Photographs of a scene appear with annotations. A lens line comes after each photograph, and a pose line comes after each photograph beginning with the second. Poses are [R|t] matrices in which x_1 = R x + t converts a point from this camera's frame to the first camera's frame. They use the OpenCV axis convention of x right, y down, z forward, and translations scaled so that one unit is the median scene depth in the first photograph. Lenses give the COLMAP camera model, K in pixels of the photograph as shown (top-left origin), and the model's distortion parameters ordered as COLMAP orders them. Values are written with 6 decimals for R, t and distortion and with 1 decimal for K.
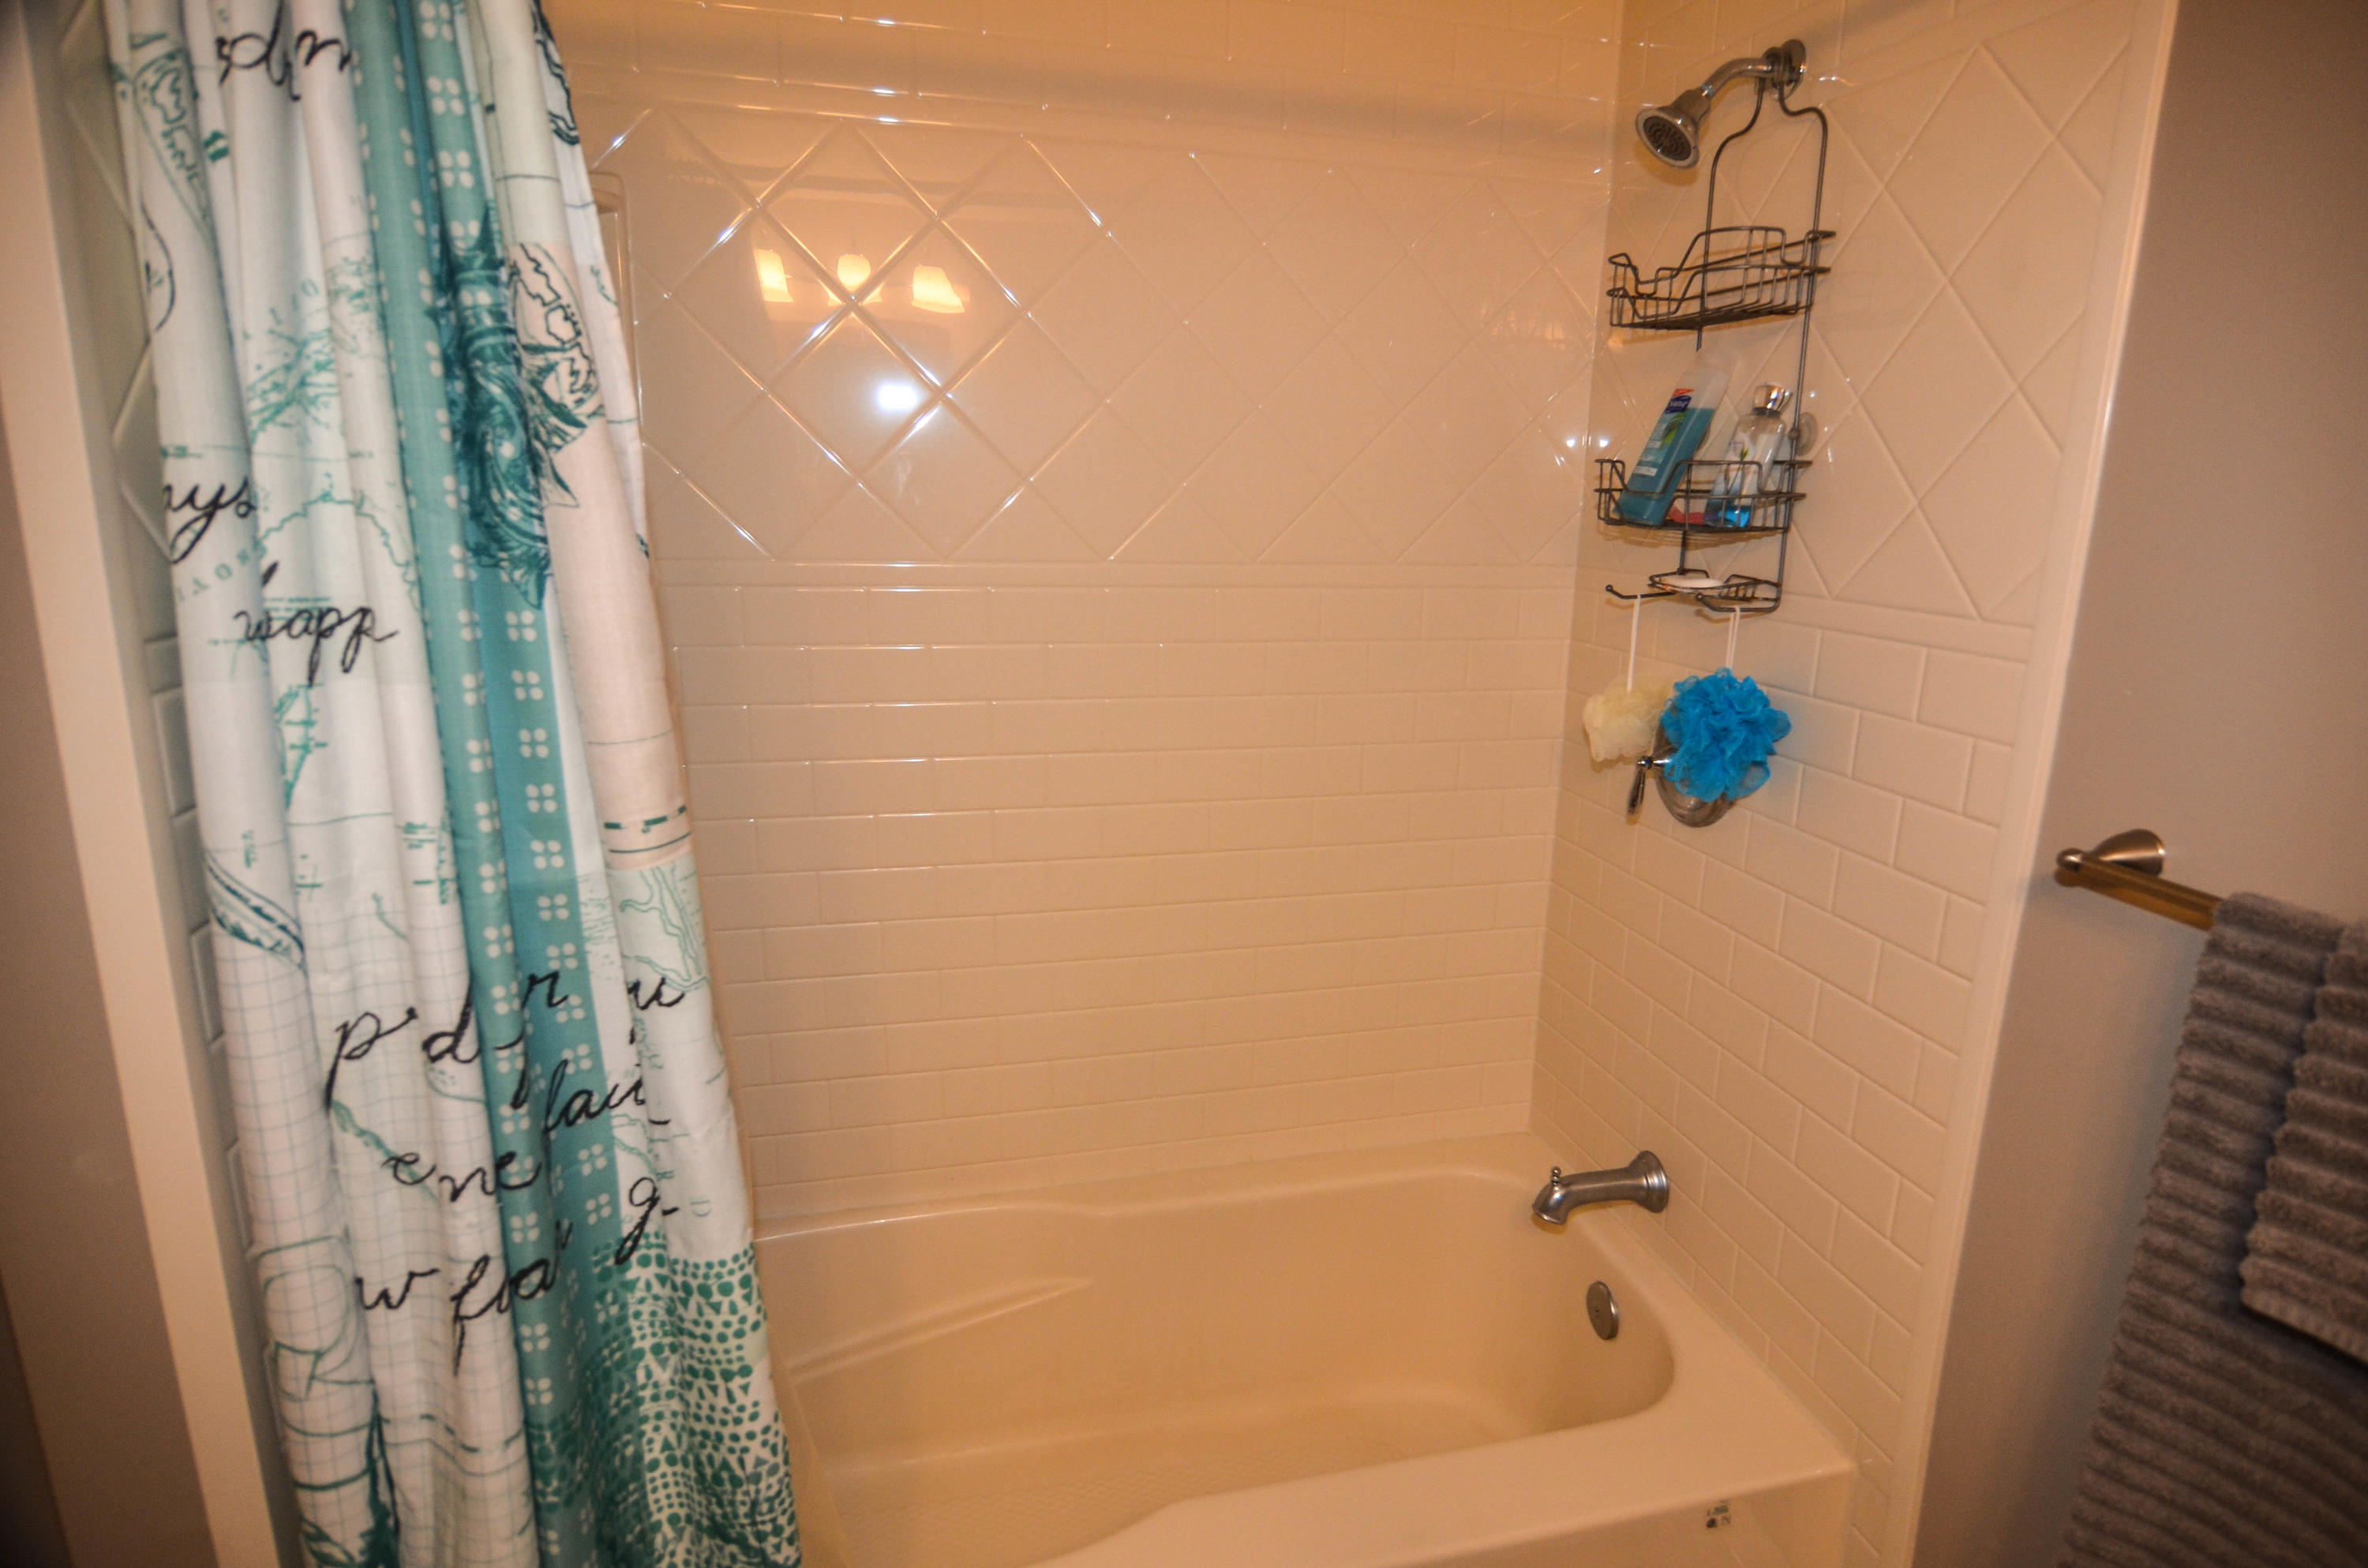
lens RADIAL K [[1265.7, 0, 1184.0], [0, 1265.7, 784.0], [0, 0, 1]] dist [-0.000706, -0.000266]
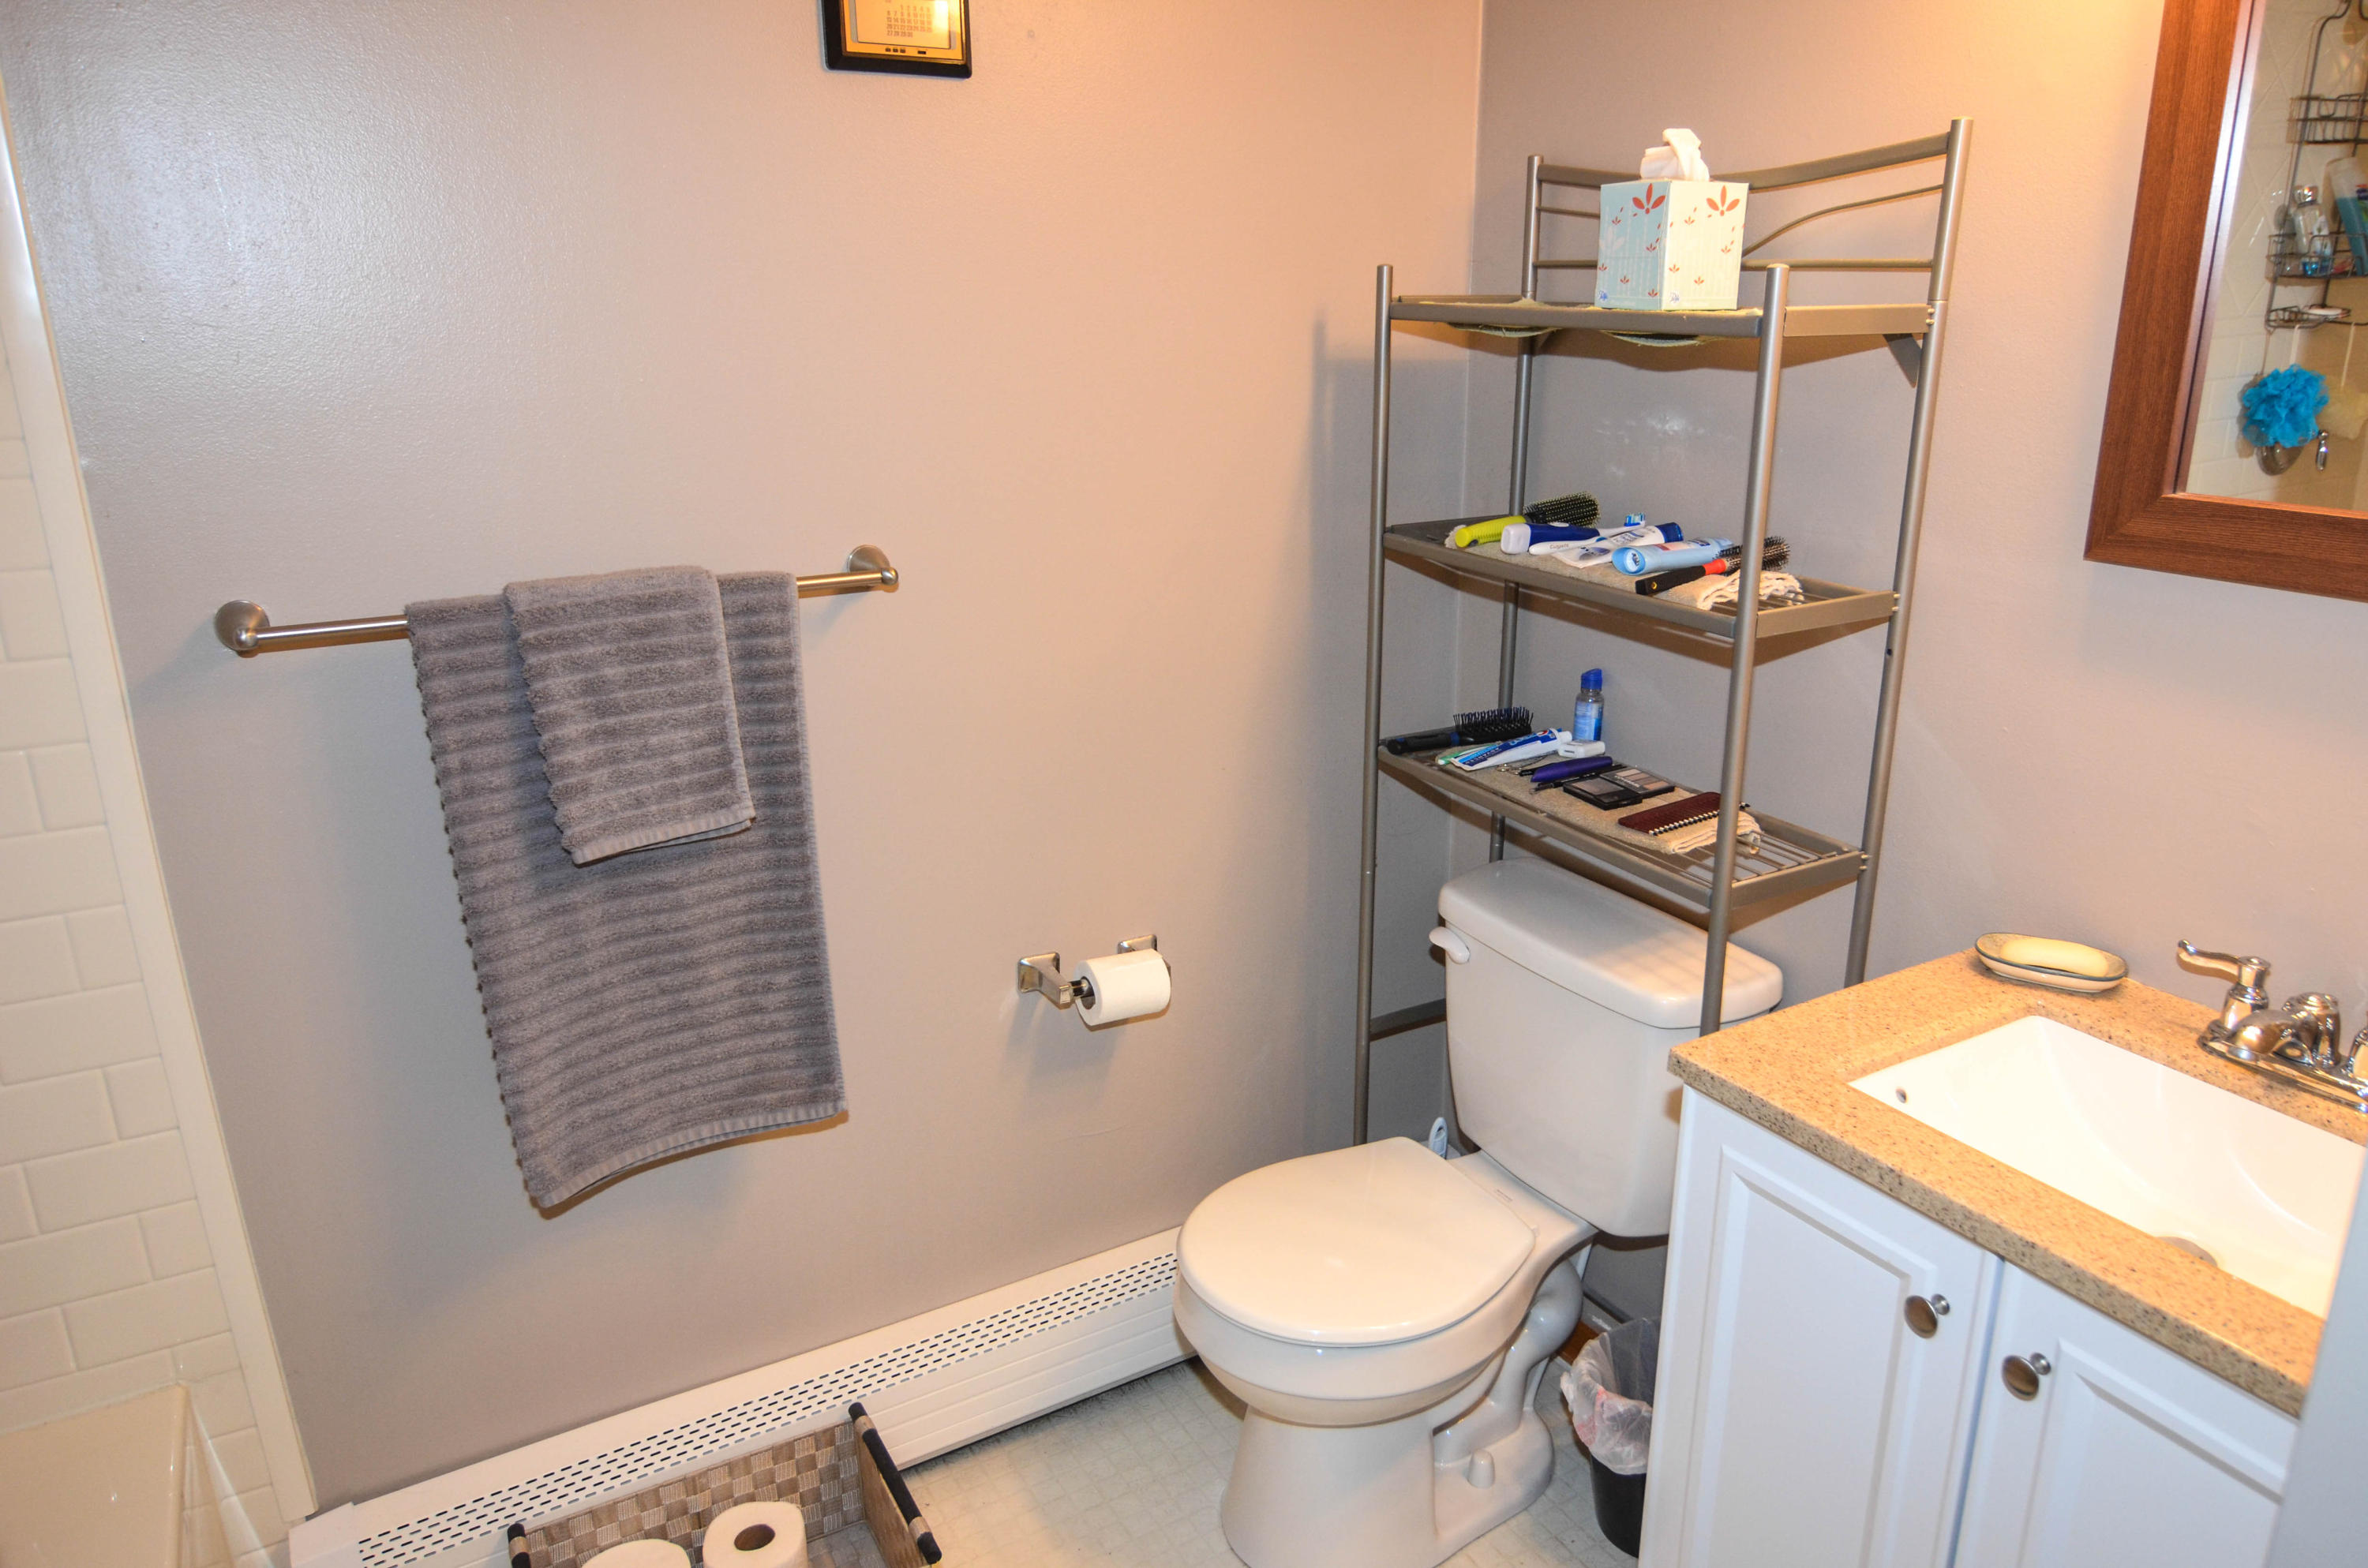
lens RADIAL K [[1624.3, 0, 1184.0], [0, 1624.3, 784.0], [0, 0, 1]] dist [-0.000451, -0.000086]
pose [[-0.279070, -0.290371, 0.915317, -0.943739], [0.231055, 0.904878, 0.357505, -0.156781], [-0.932059, 0.311257, -0.185433, 0.645012]]
